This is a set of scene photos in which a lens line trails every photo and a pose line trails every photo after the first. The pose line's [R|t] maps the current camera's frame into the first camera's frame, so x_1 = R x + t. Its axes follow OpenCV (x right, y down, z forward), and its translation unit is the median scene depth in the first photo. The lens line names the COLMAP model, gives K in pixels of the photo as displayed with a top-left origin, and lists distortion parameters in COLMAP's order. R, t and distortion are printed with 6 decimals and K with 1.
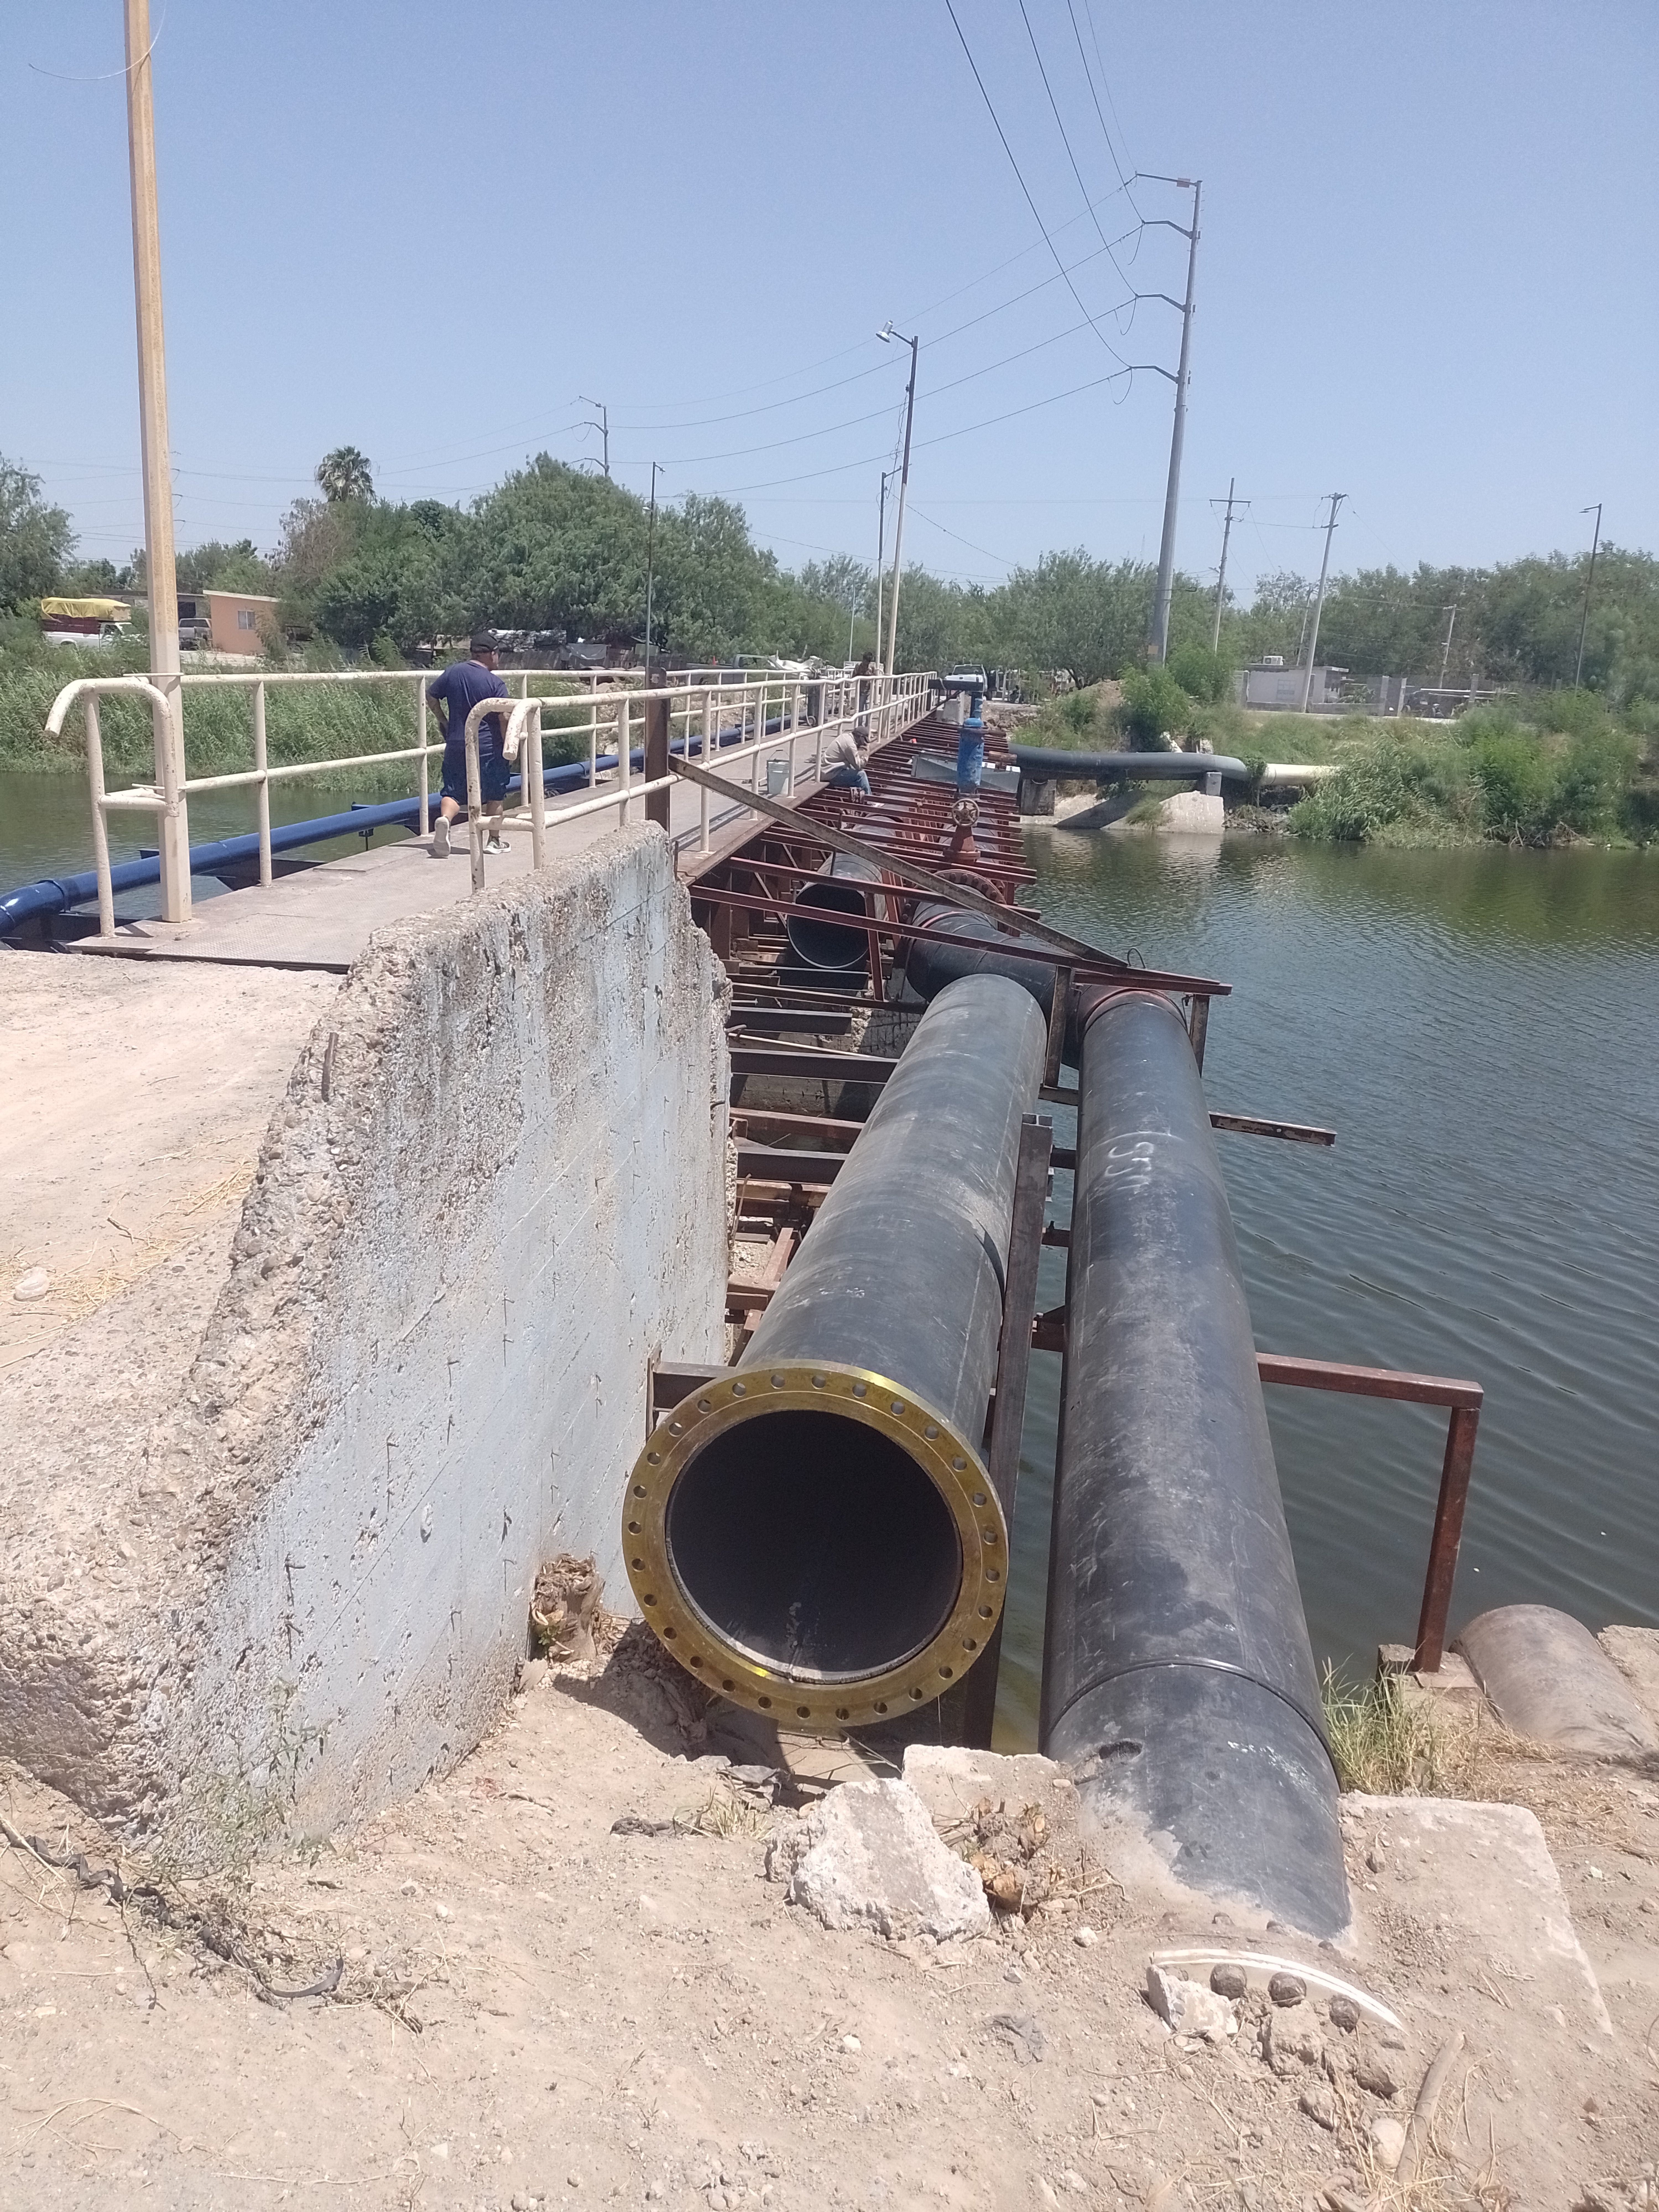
lens RADIAL K [[1634.0, 0, 822.9], [0, 1634.0, 1102.8], [0, 0, 1]] dist [0.066962, -0.072262]
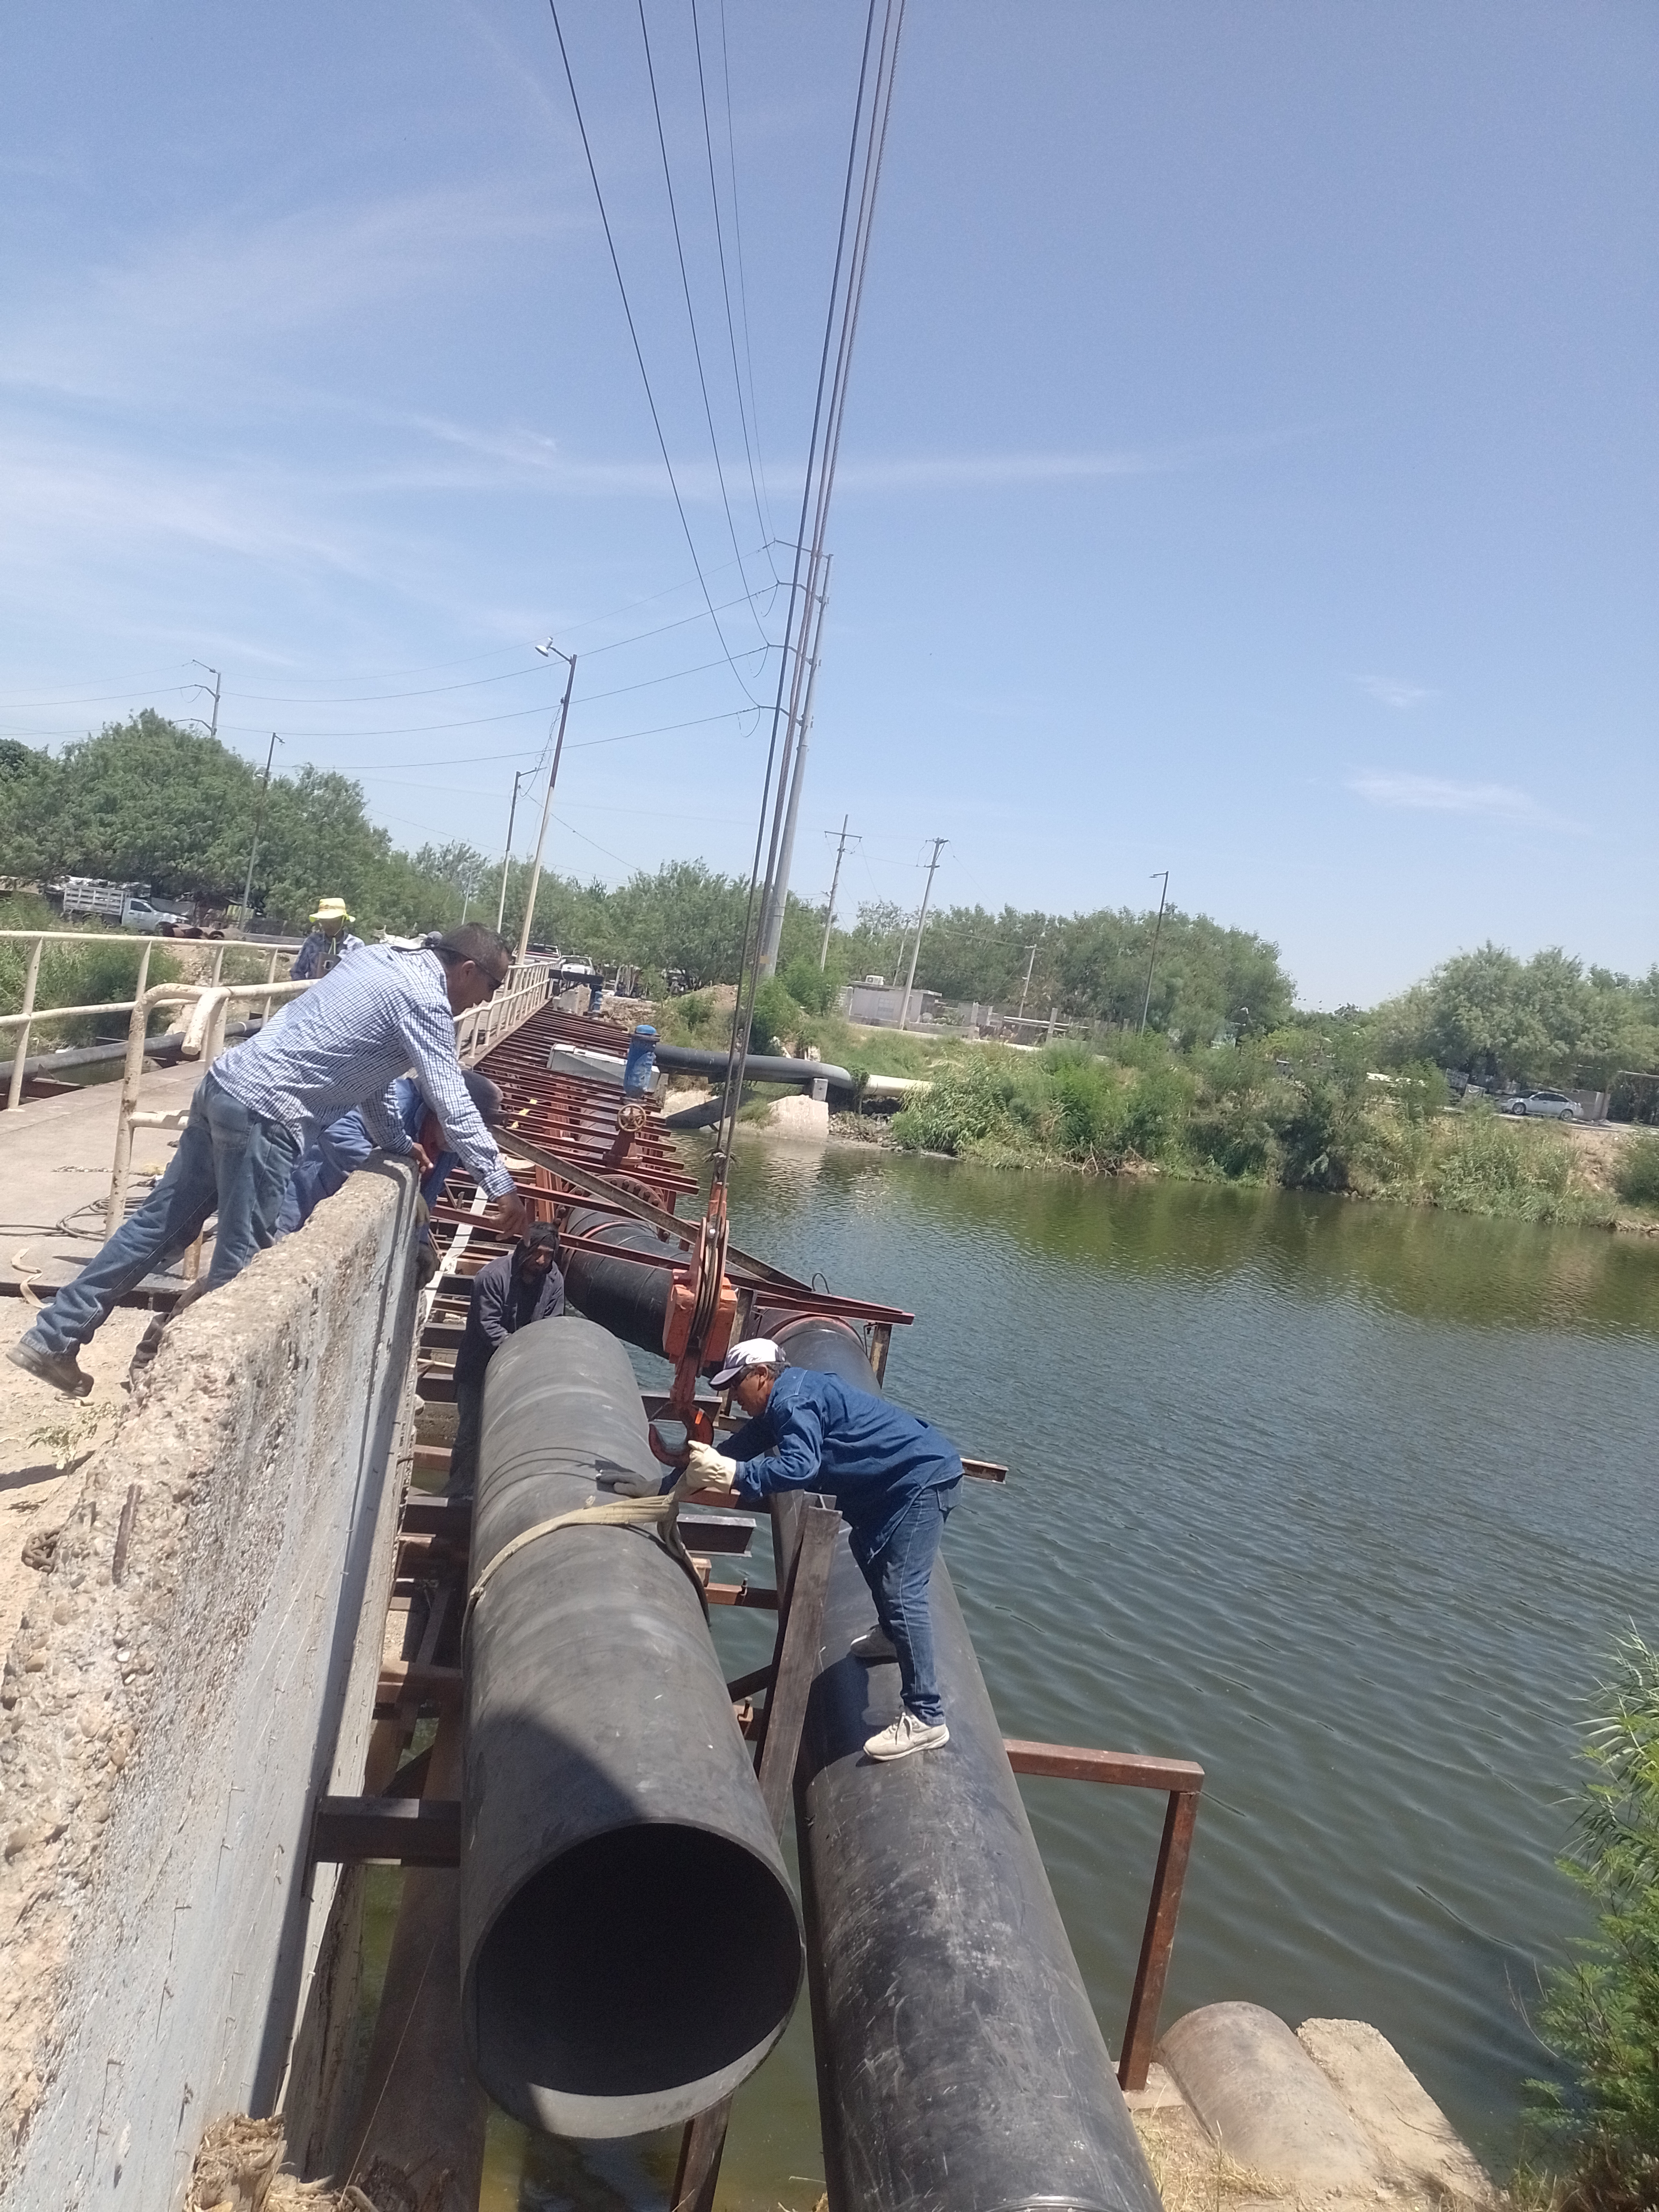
lens RADIAL K [[1634.0, 0, 801.8], [0, 1634.0, 1071.2], [0, 0, 1]] dist [0.066962, -0.072262]
pose [[0.968382, 0.066368, 0.240481, -0.075774], [-0.020117, 0.981598, -0.189895, -0.034101], [-0.248658, 0.179053, 0.951898, 0.072977]]
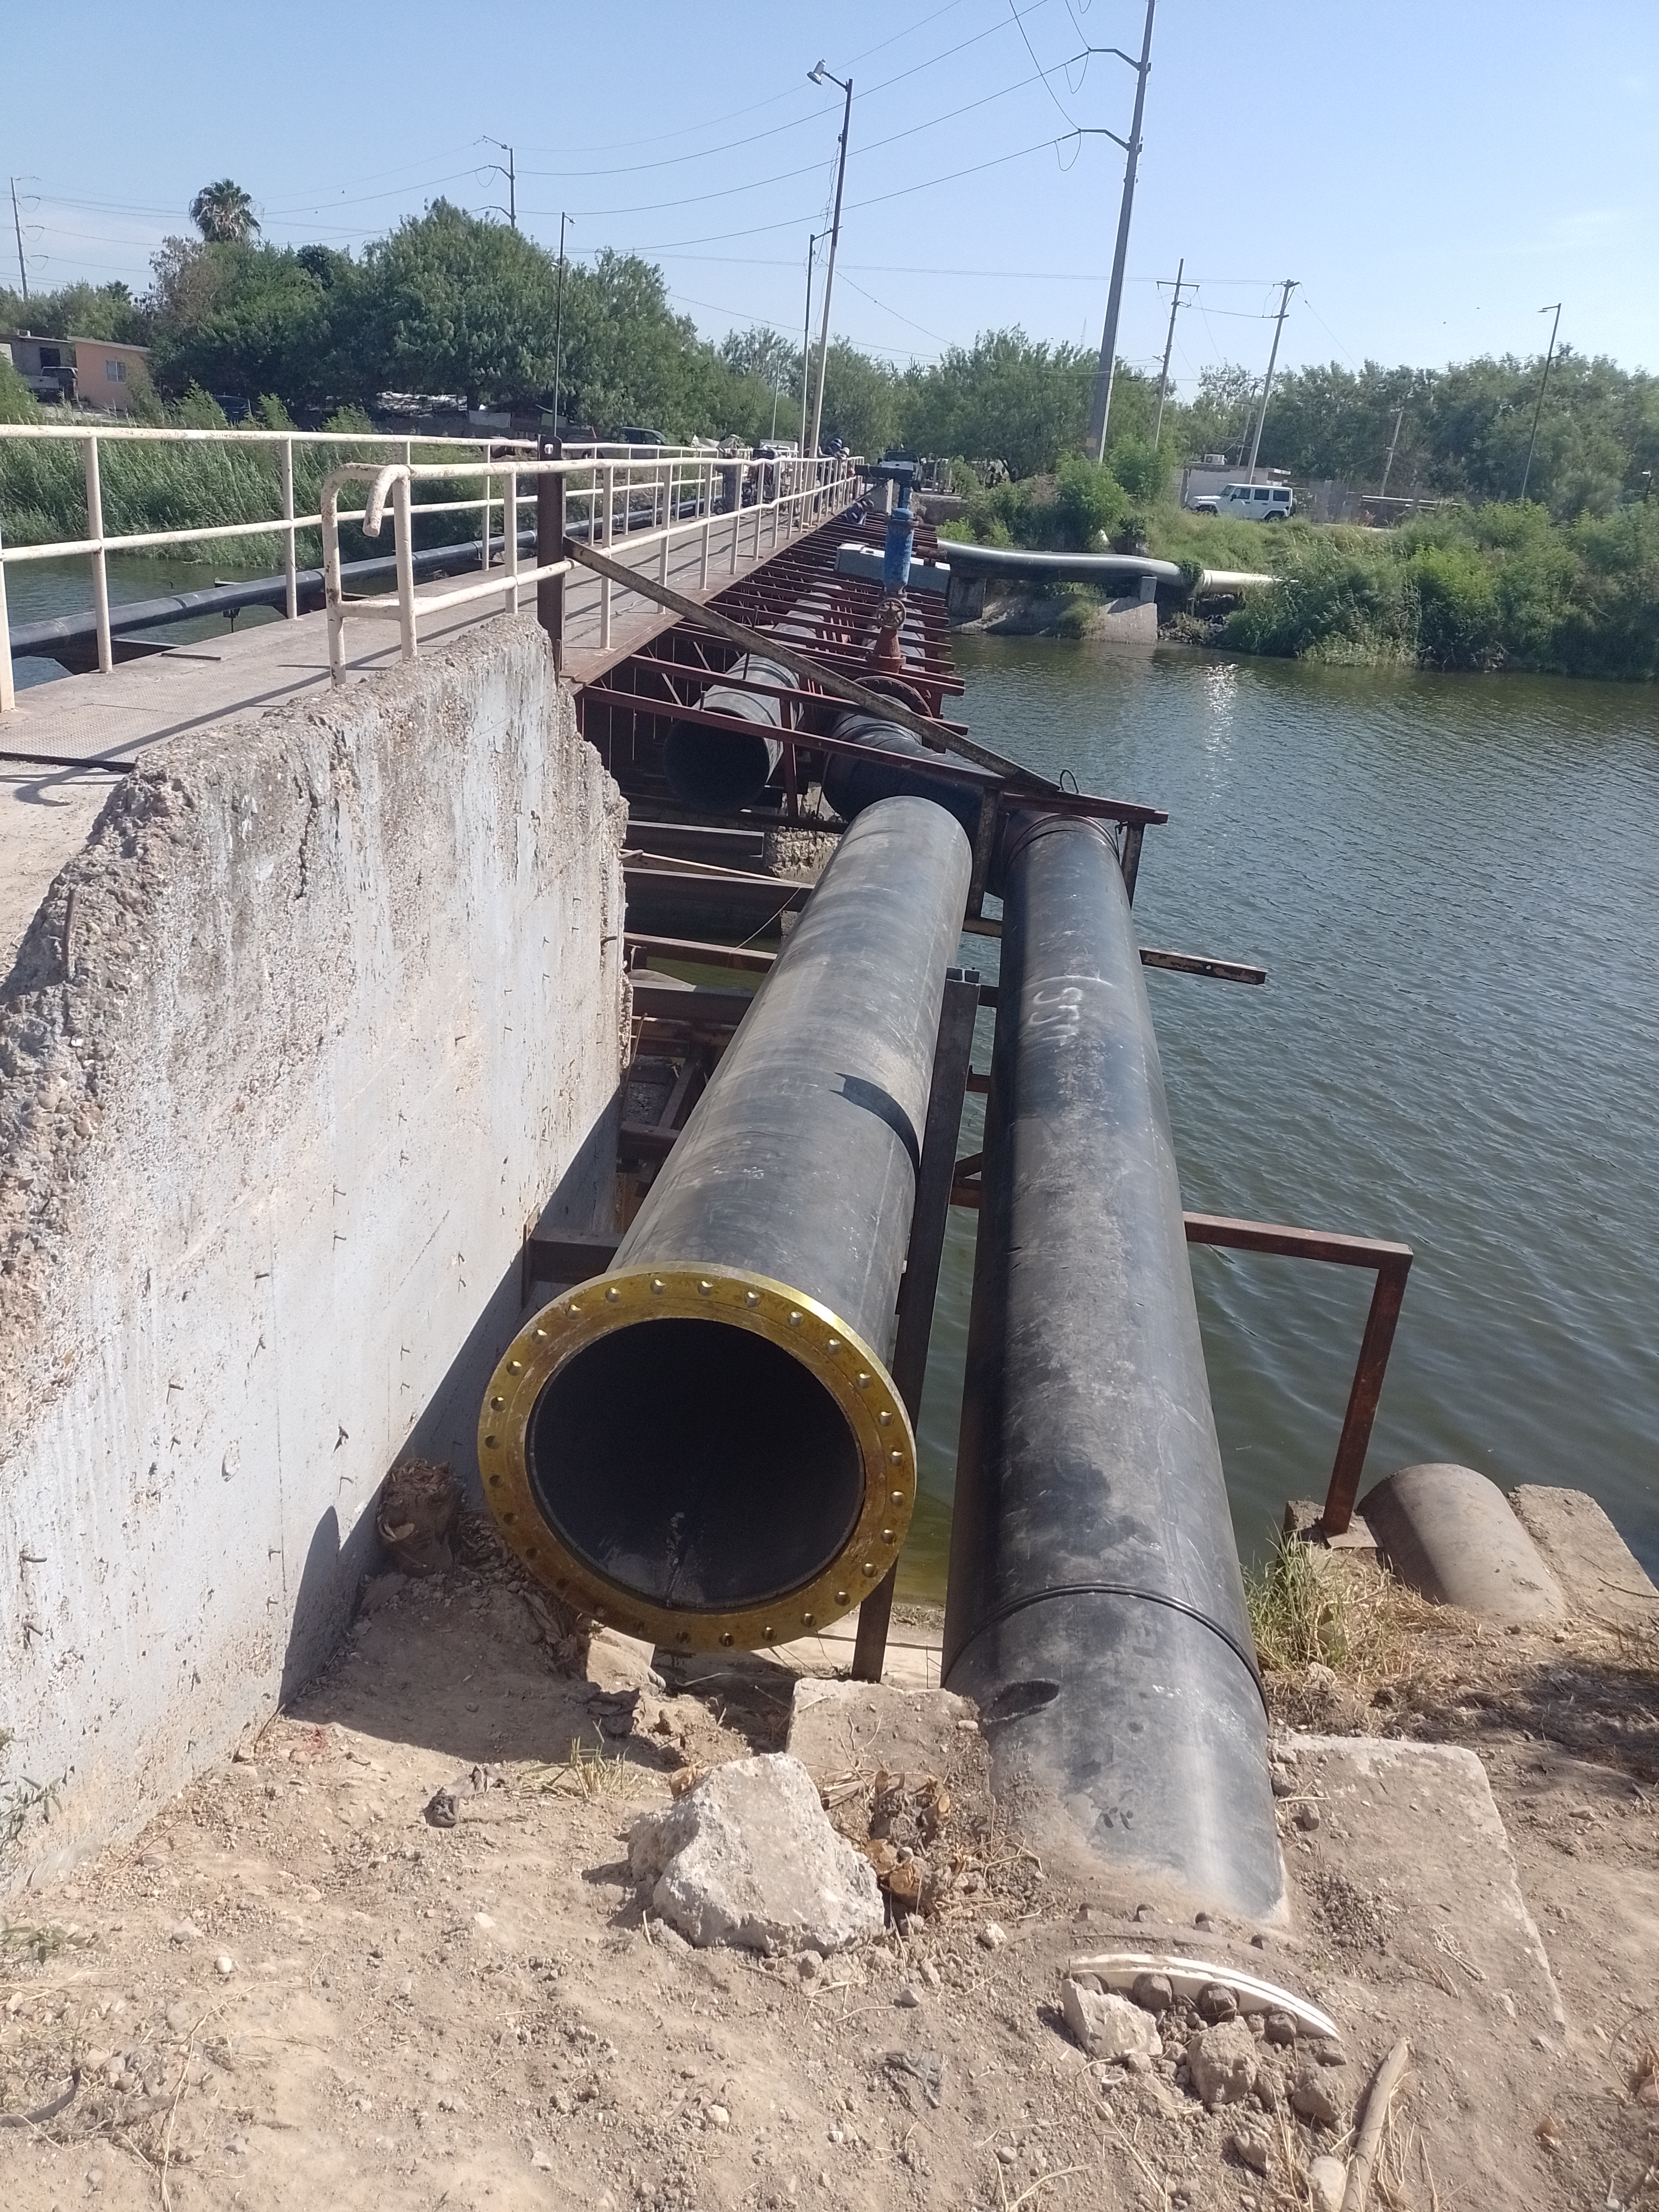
lens RADIAL K [[1634.0, 0, 816.1], [0, 1634.0, 1061.9], [0, 0, 1]] dist [0.066962, -0.072262]
pose [[0.998579, 0.019641, 0.049534, 0.005545], [-0.024268, 0.995219, 0.094603, -0.016713], [-0.047440, -0.095670, 0.994282, 0.076513]]
